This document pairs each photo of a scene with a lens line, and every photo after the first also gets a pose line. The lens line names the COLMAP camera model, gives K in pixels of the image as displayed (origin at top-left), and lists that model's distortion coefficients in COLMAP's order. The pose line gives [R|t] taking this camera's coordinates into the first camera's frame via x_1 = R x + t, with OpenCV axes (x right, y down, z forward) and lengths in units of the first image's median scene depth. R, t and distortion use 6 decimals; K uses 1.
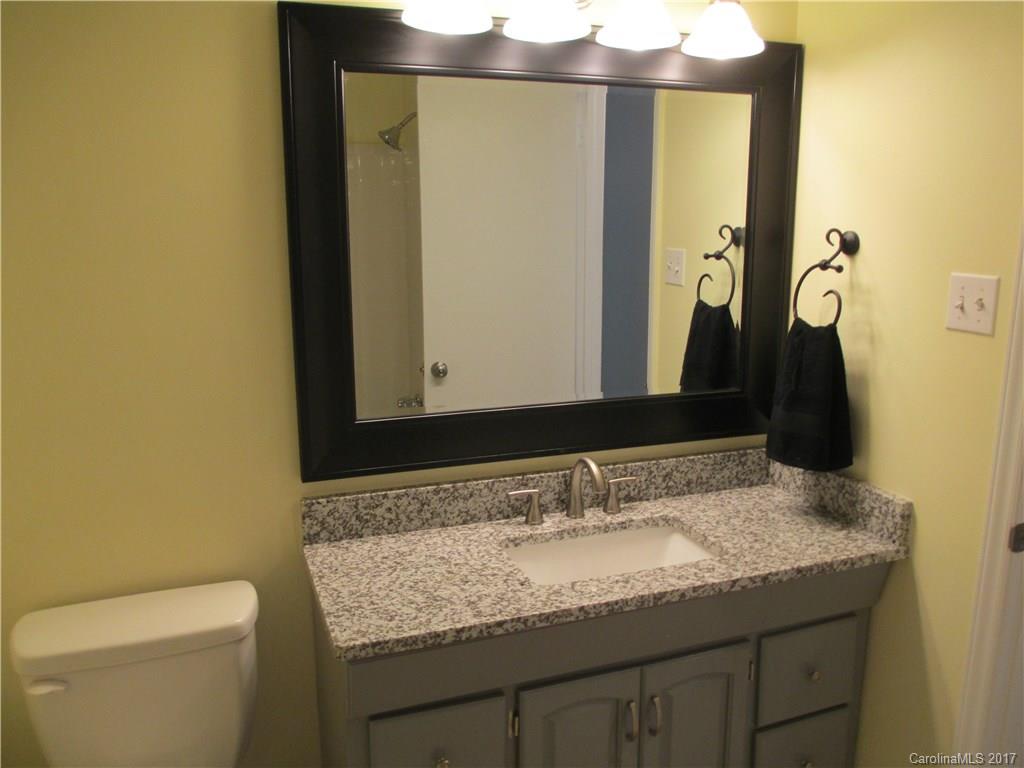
lens RADIAL K [[857.7, 0, 514.3], [0, 857.7, 381.1], [0, 0, 1]] dist [-0.050732, 0.018815]
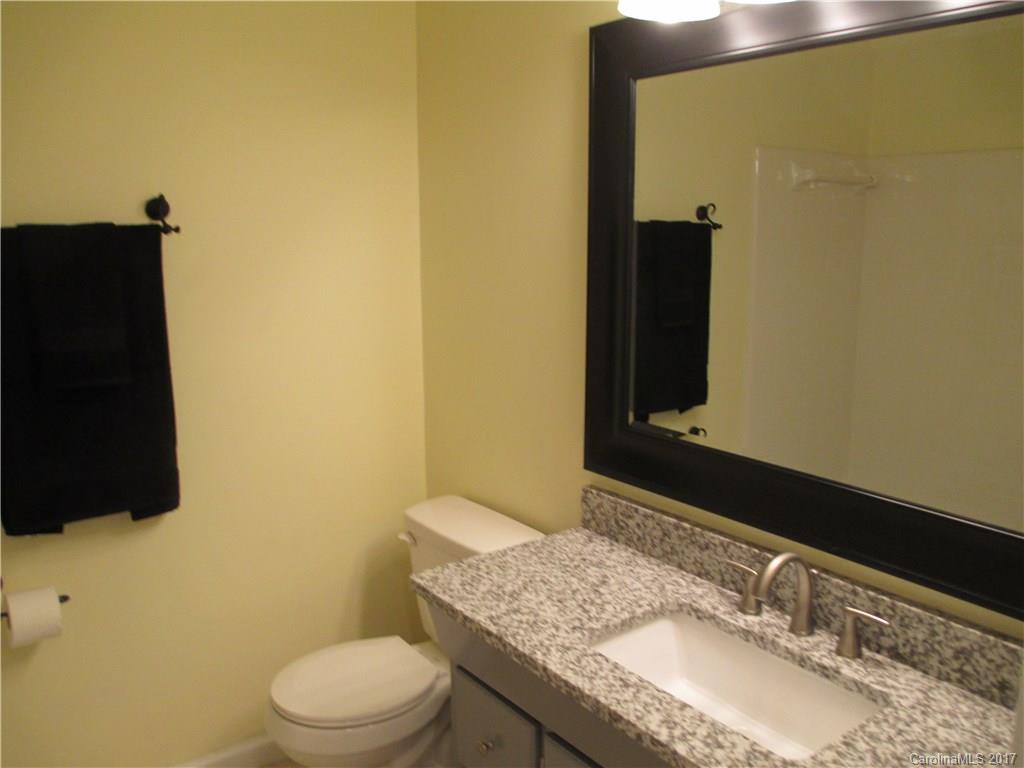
lens RADIAL K [[857.7, 0, 514.0], [0, 857.7, 386.2], [0, 0, 1]] dist [-0.050732, 0.018815]
pose [[0.282951, 0.184303, -0.941261, 0.684543], [-0.191541, 0.972455, 0.132832, -0.102874], [0.939814, 0.142705, 0.310458, 0.535047]]
